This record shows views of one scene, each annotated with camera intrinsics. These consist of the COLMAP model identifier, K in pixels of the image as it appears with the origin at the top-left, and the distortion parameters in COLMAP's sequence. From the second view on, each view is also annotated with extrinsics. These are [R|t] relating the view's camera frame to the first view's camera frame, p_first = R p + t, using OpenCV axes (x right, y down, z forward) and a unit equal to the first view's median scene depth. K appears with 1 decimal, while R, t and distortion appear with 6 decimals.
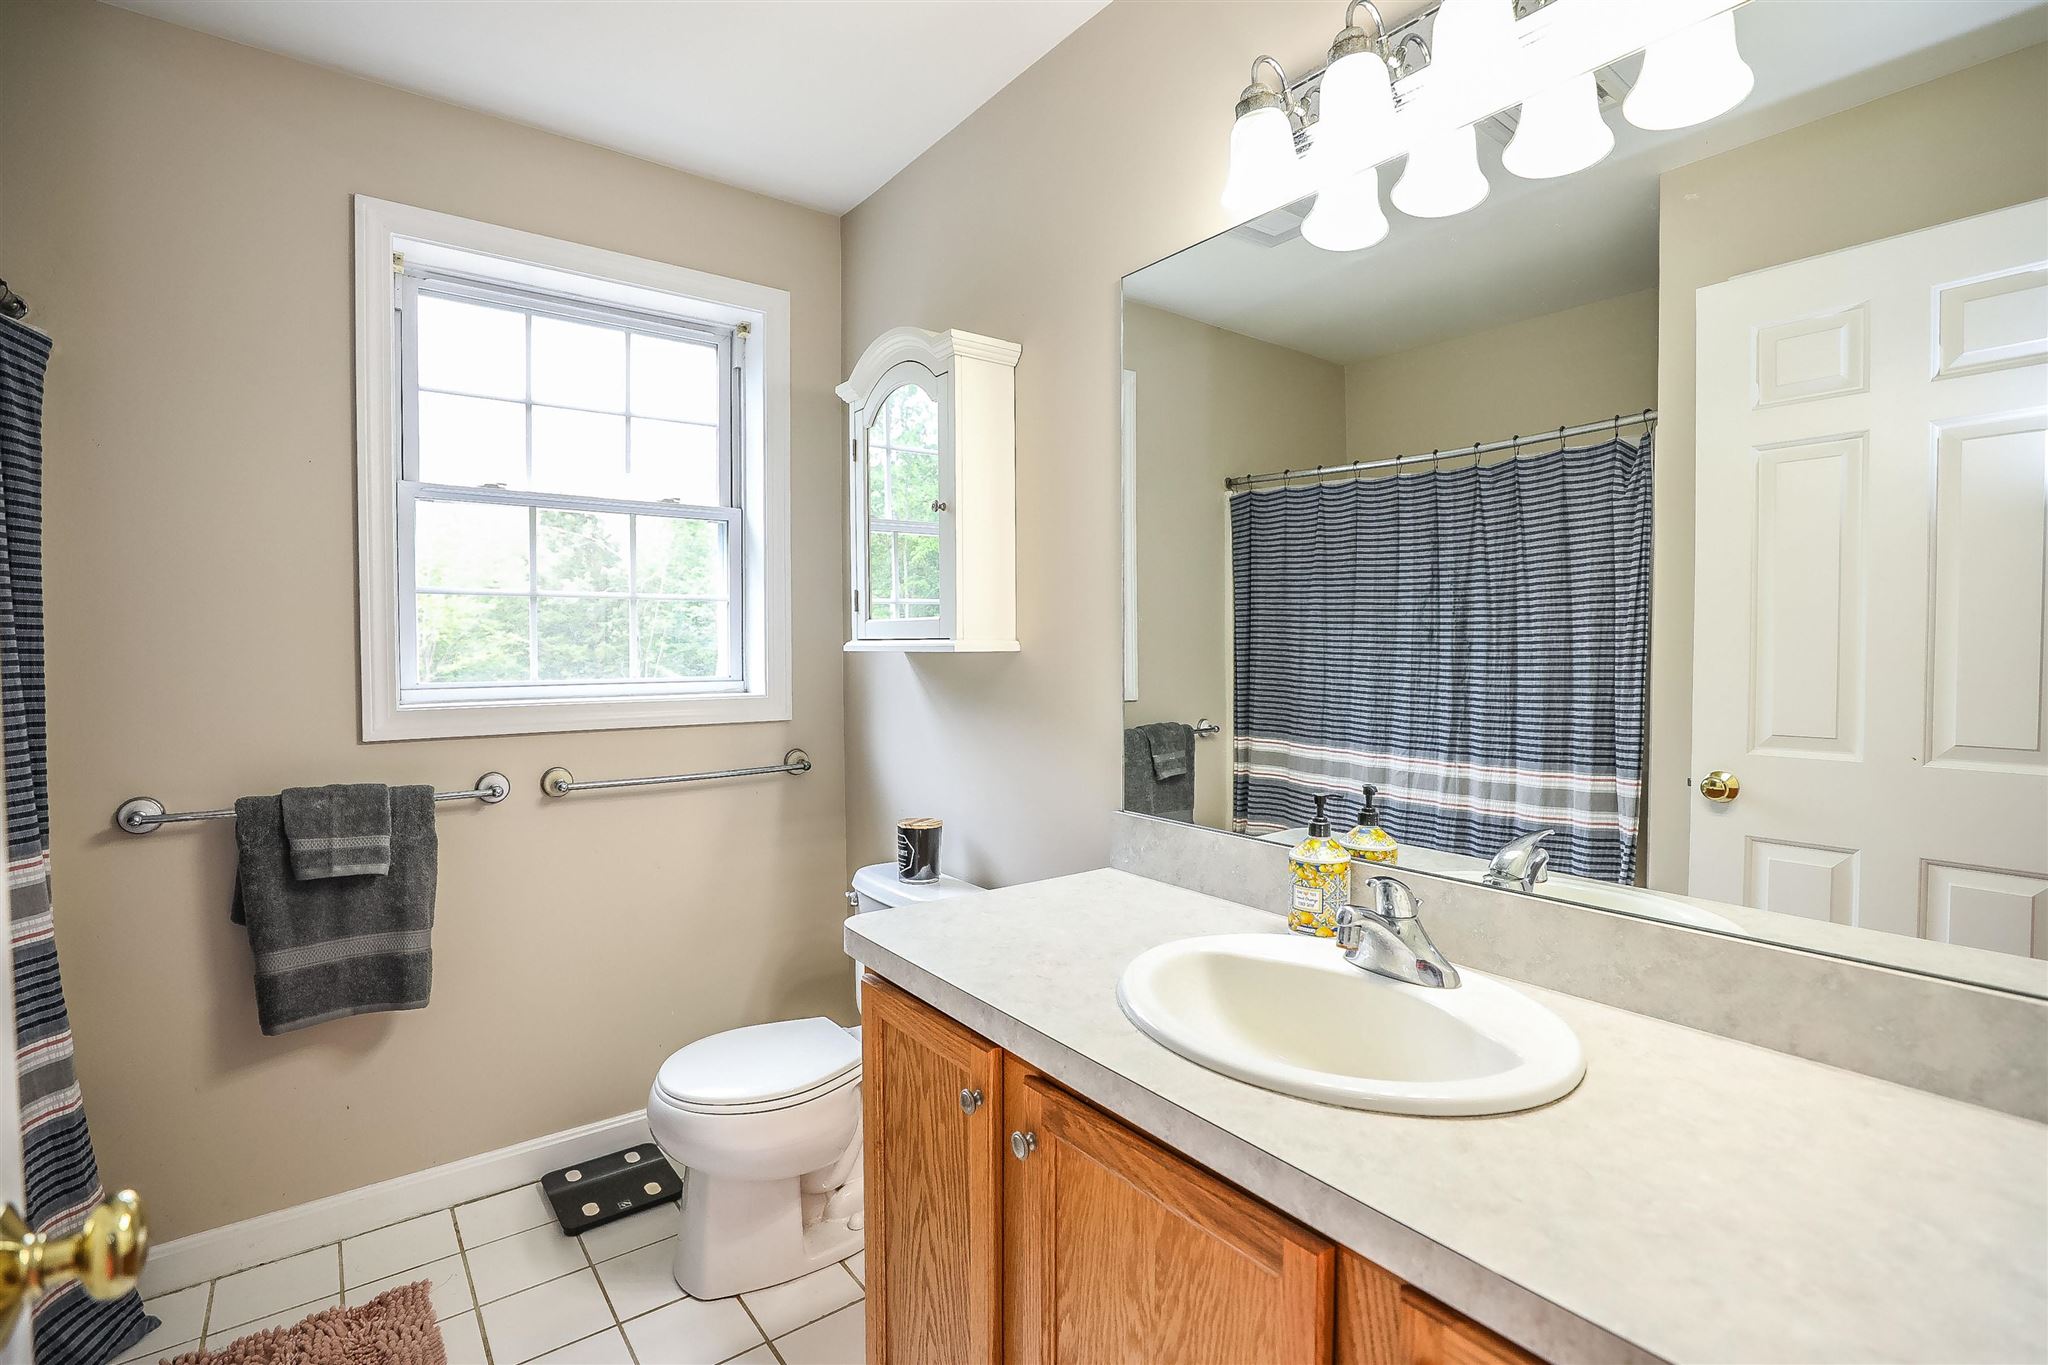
lens RADIAL K [[936.8, 0, 1038.1], [0, 936.8, 673.6], [0, 0, 1]] dist [-0.035302, 0.009512]
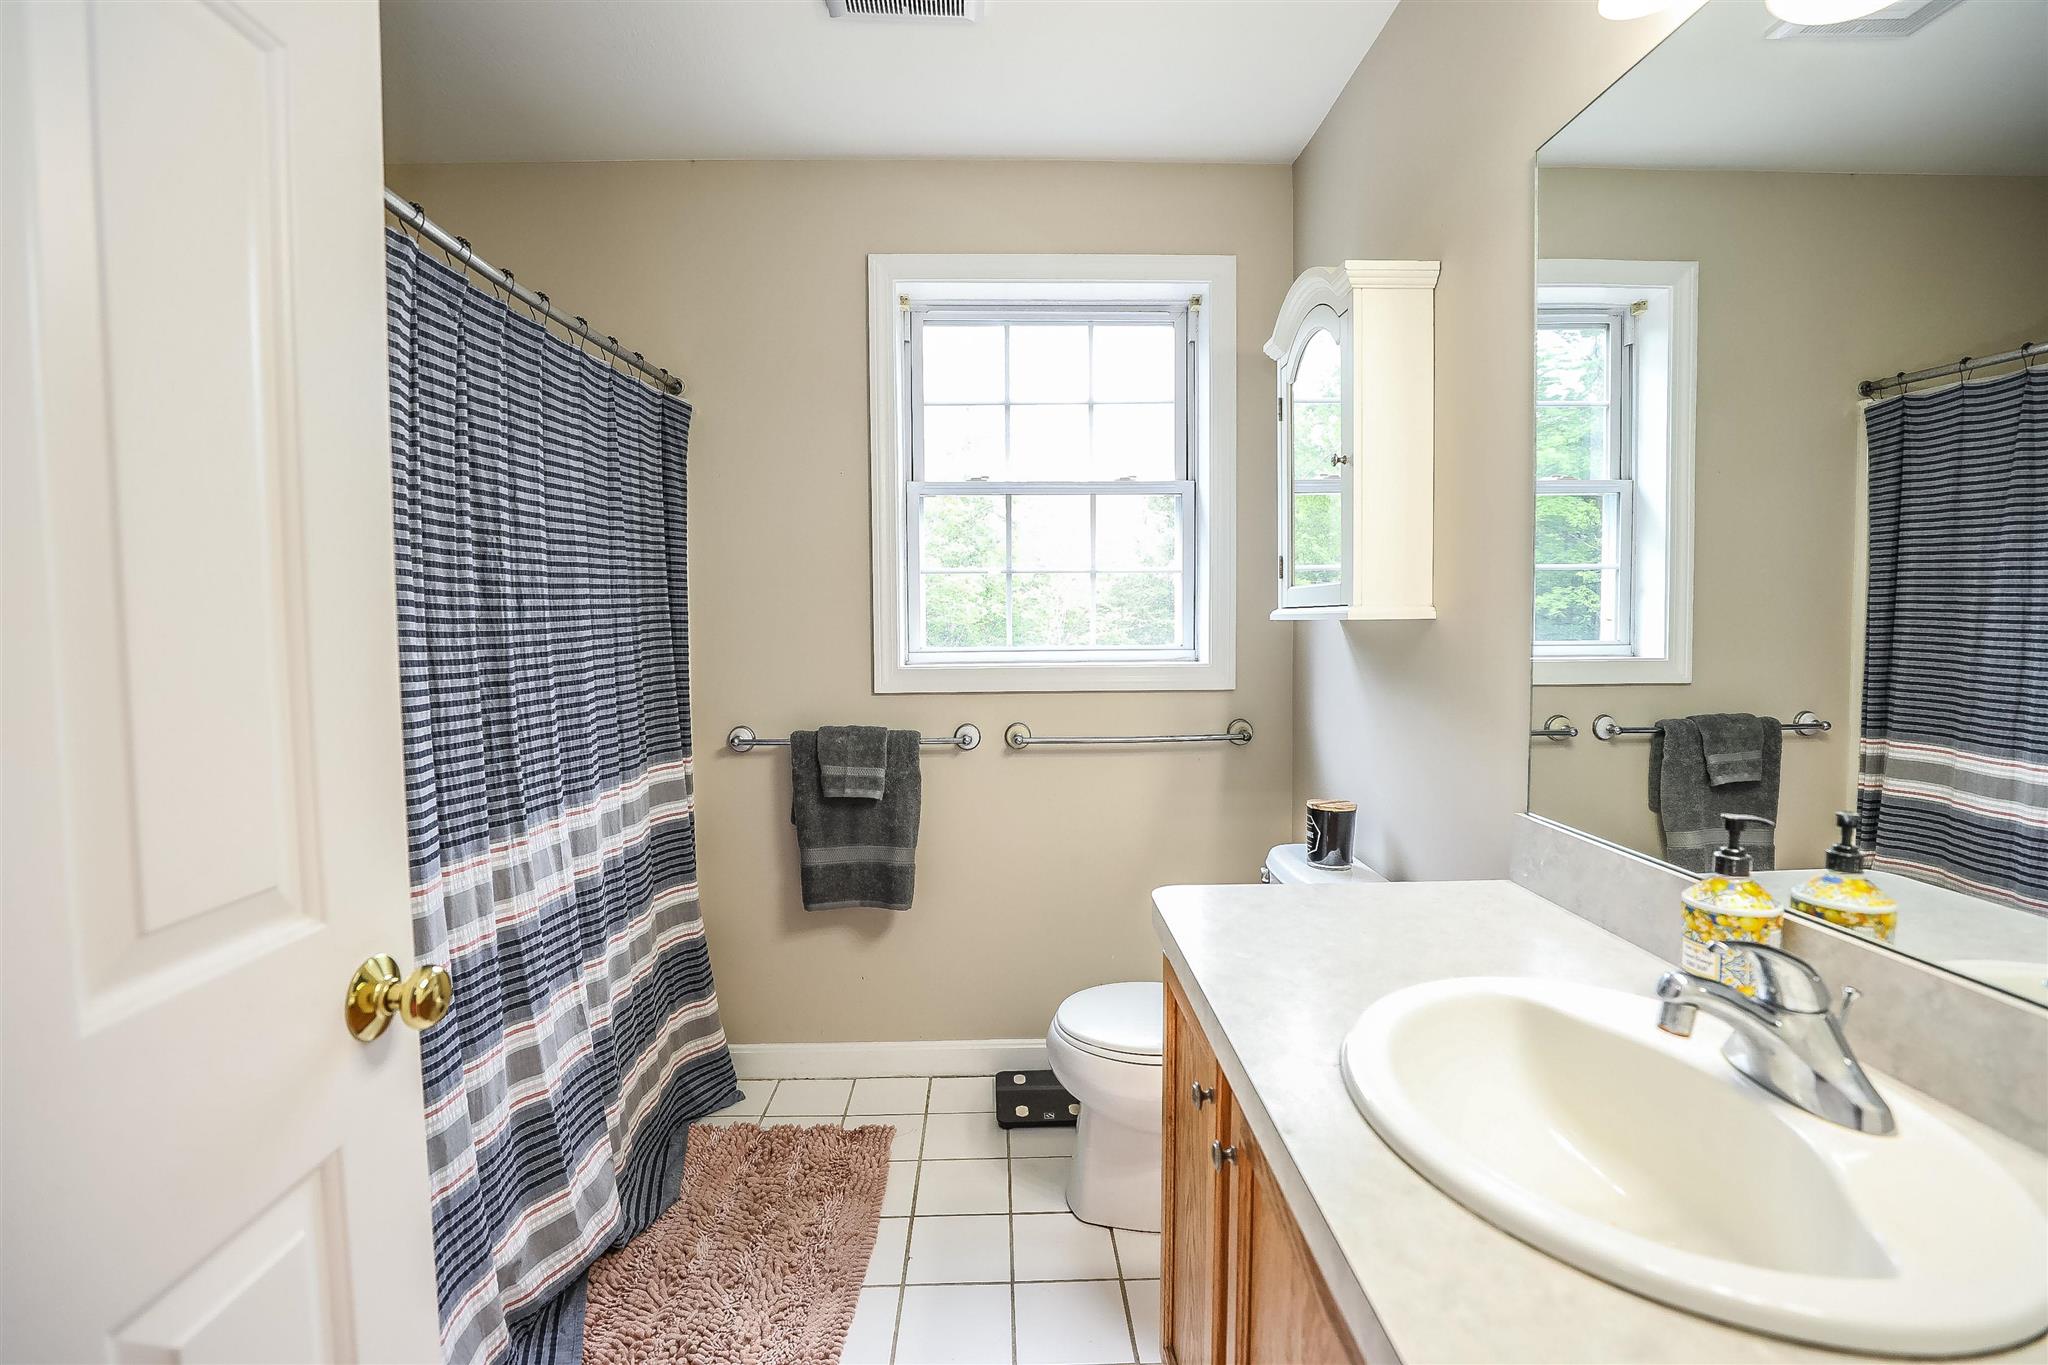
lens RADIAL K [[936.8, 0, 1027.7], [0, 936.8, 674.2], [0, 0, 1]] dist [-0.035302, 0.009512]
pose [[0.813102, 0.028885, -0.581404, 0.172529], [-0.011516, 0.999371, 0.033545, 0.002579], [0.582007, -0.020581, 0.812923, 0.079091]]
